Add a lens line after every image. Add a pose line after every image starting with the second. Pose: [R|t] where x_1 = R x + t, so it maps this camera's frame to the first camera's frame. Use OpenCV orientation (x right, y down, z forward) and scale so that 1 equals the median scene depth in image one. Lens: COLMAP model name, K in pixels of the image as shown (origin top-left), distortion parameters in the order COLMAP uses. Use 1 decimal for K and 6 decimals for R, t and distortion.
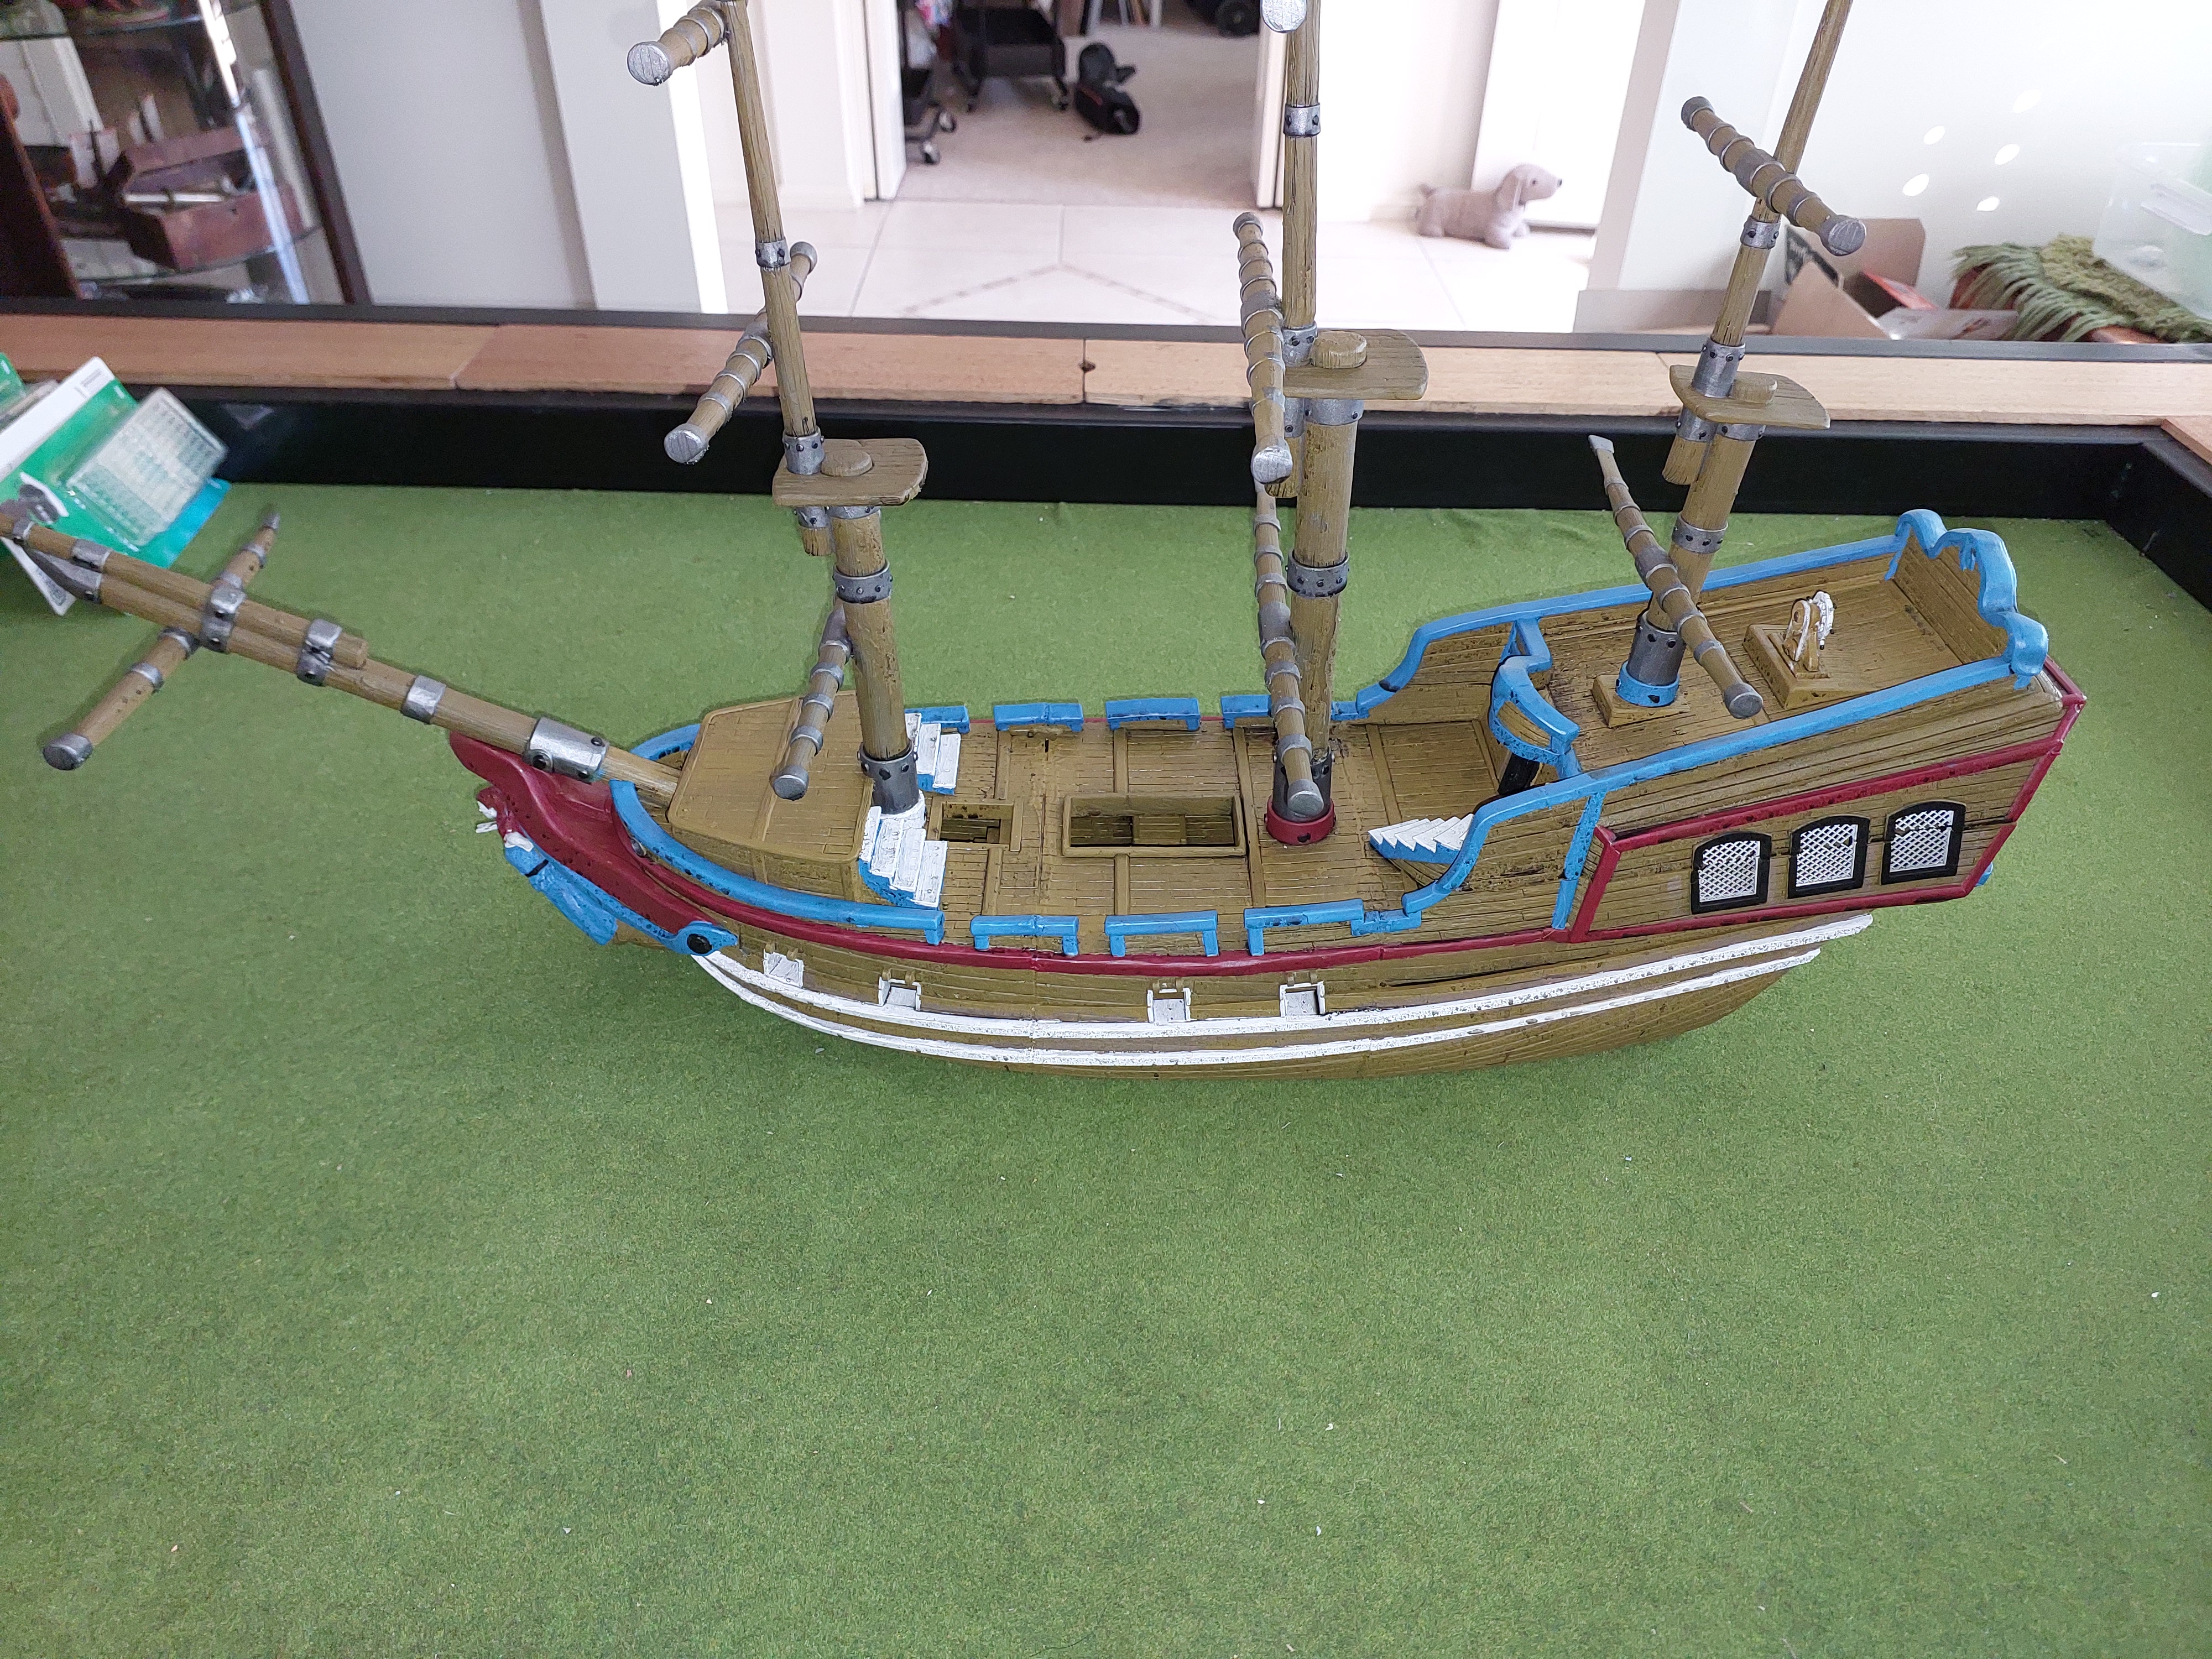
lens RADIAL K [[1535.1, 0, 1106.0], [0, 1535.1, 829.5], [0, 0, 1]] dist [0.065645, -0.106131]
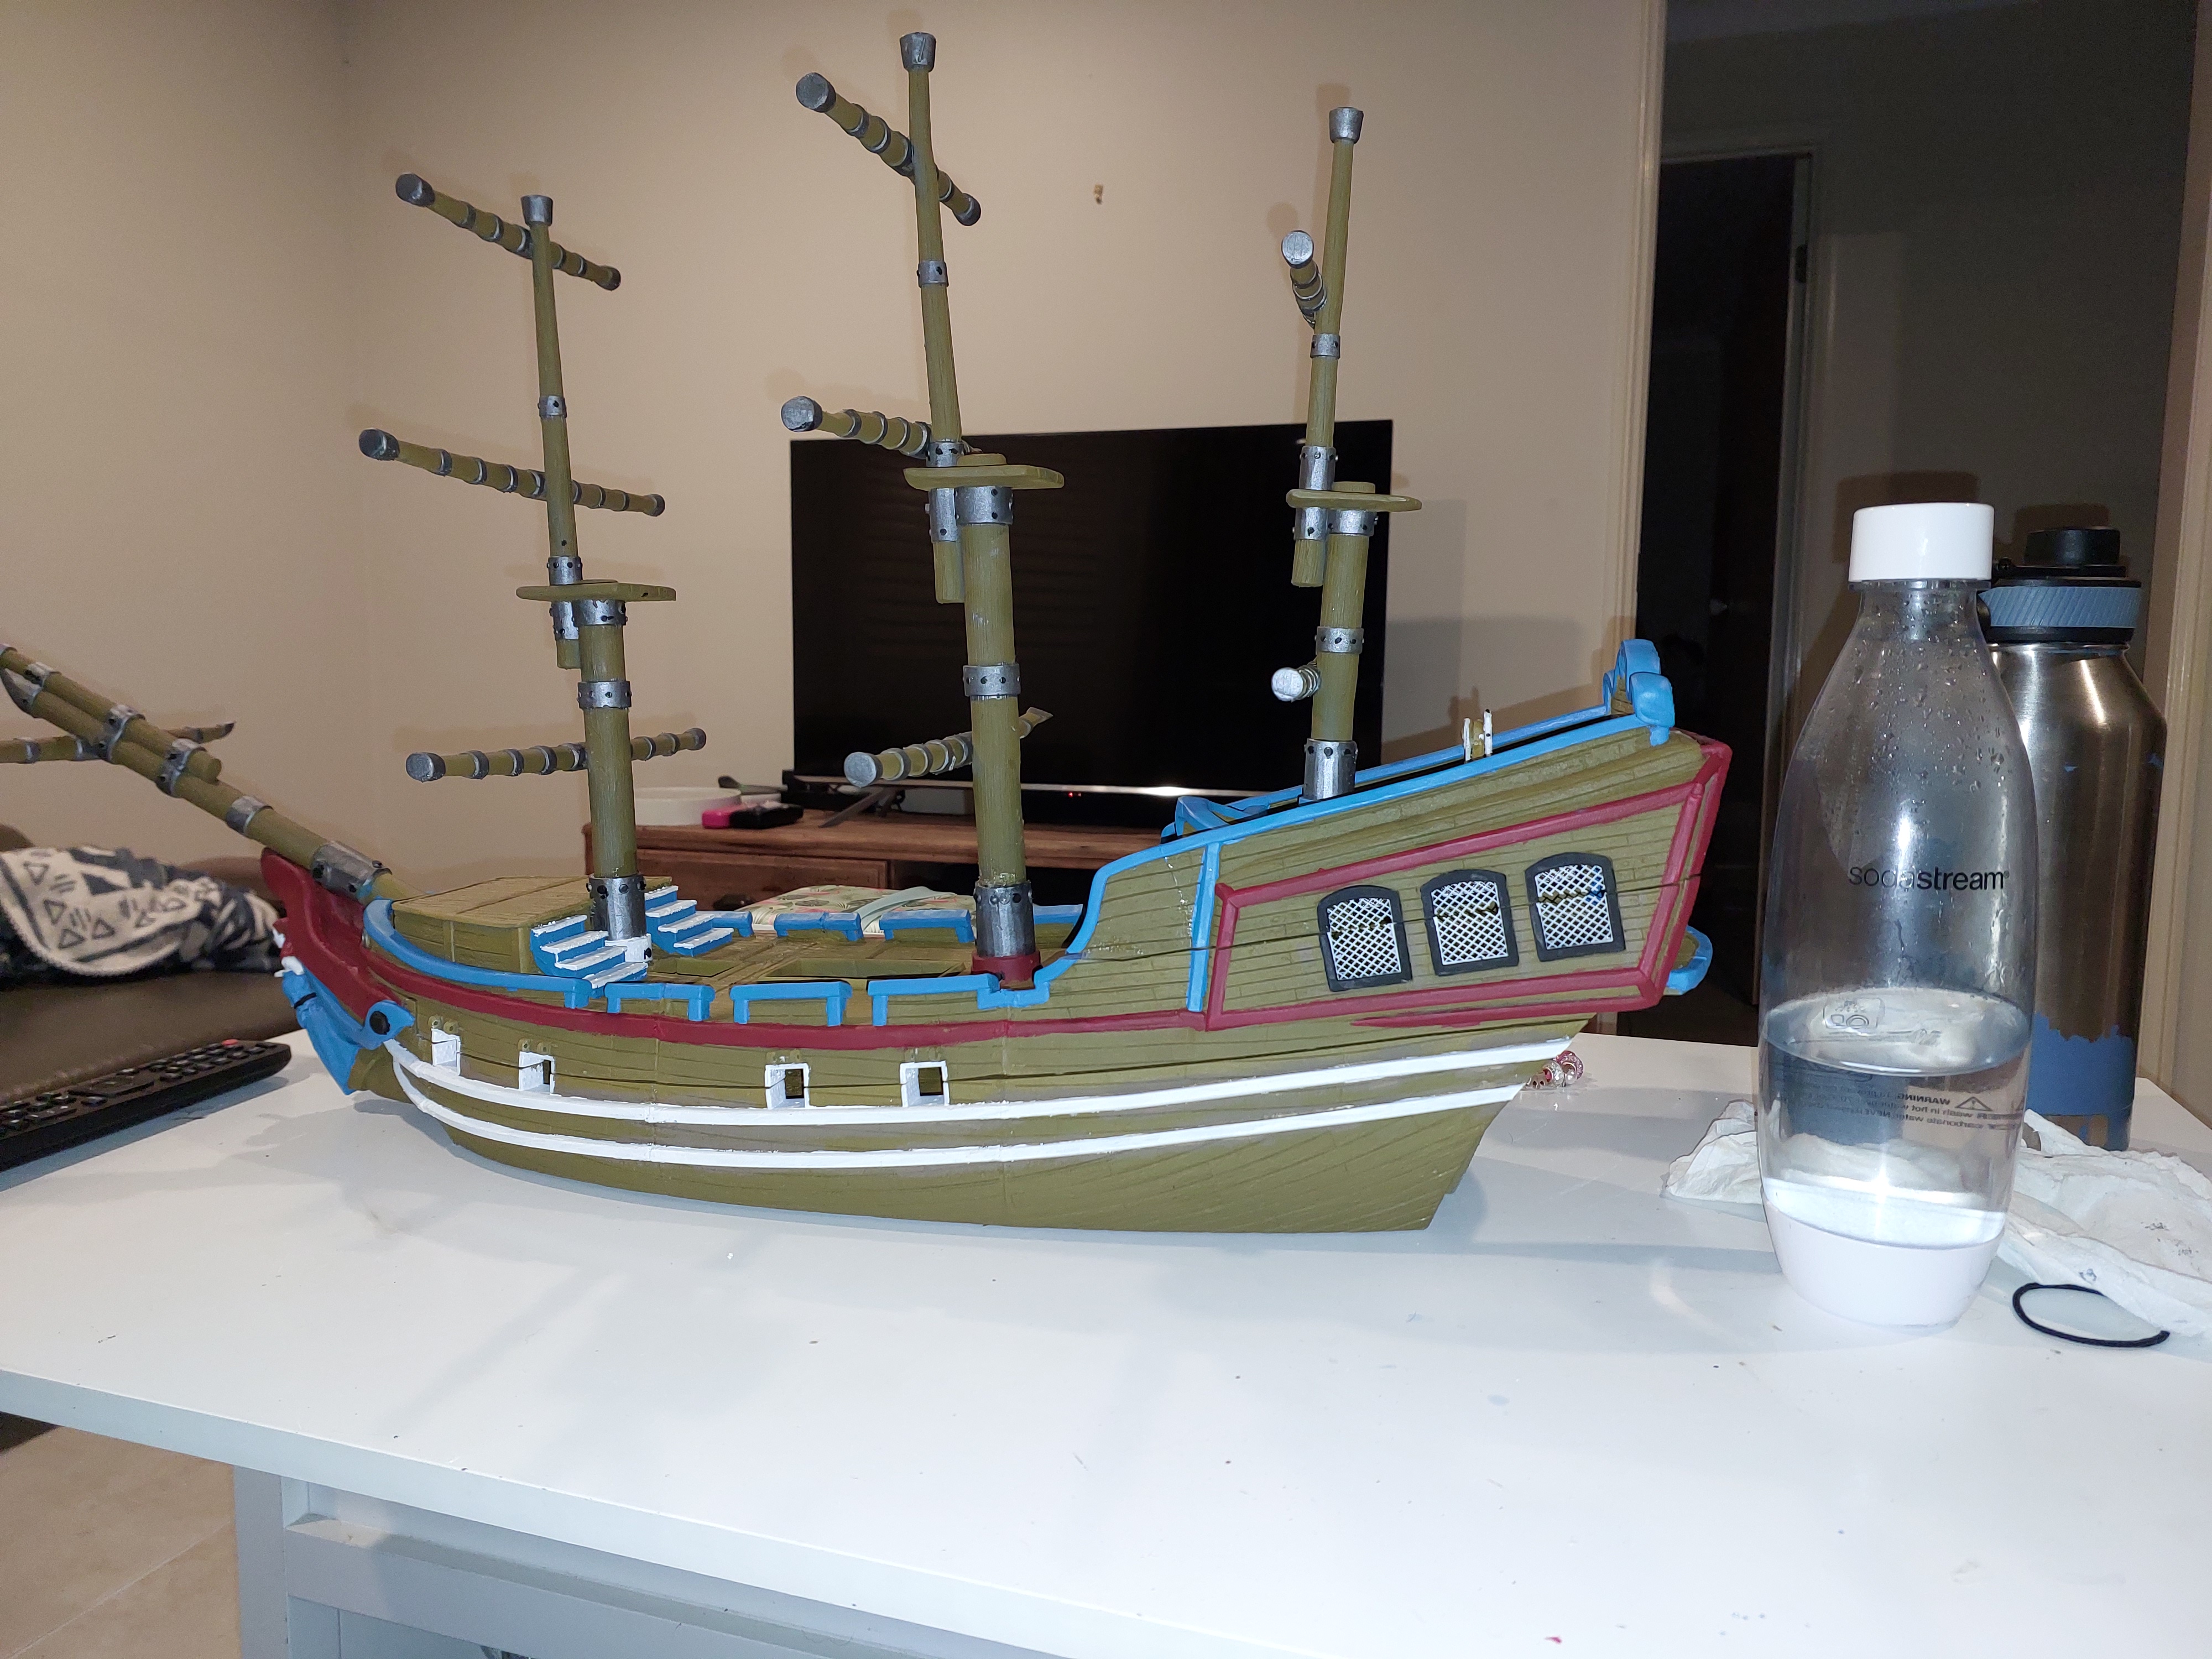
lens RADIAL K [[1535.1, 0, 1106.0], [0, 1535.1, 829.5], [0, 0, 1]] dist [0.065645, -0.106131]
pose [[0.974573, 0.001550, -0.224066, 0.450602], [-0.118060, 0.853468, -0.507597, 0.444711], [0.190446, 0.521143, 0.831949, 0.174821]]
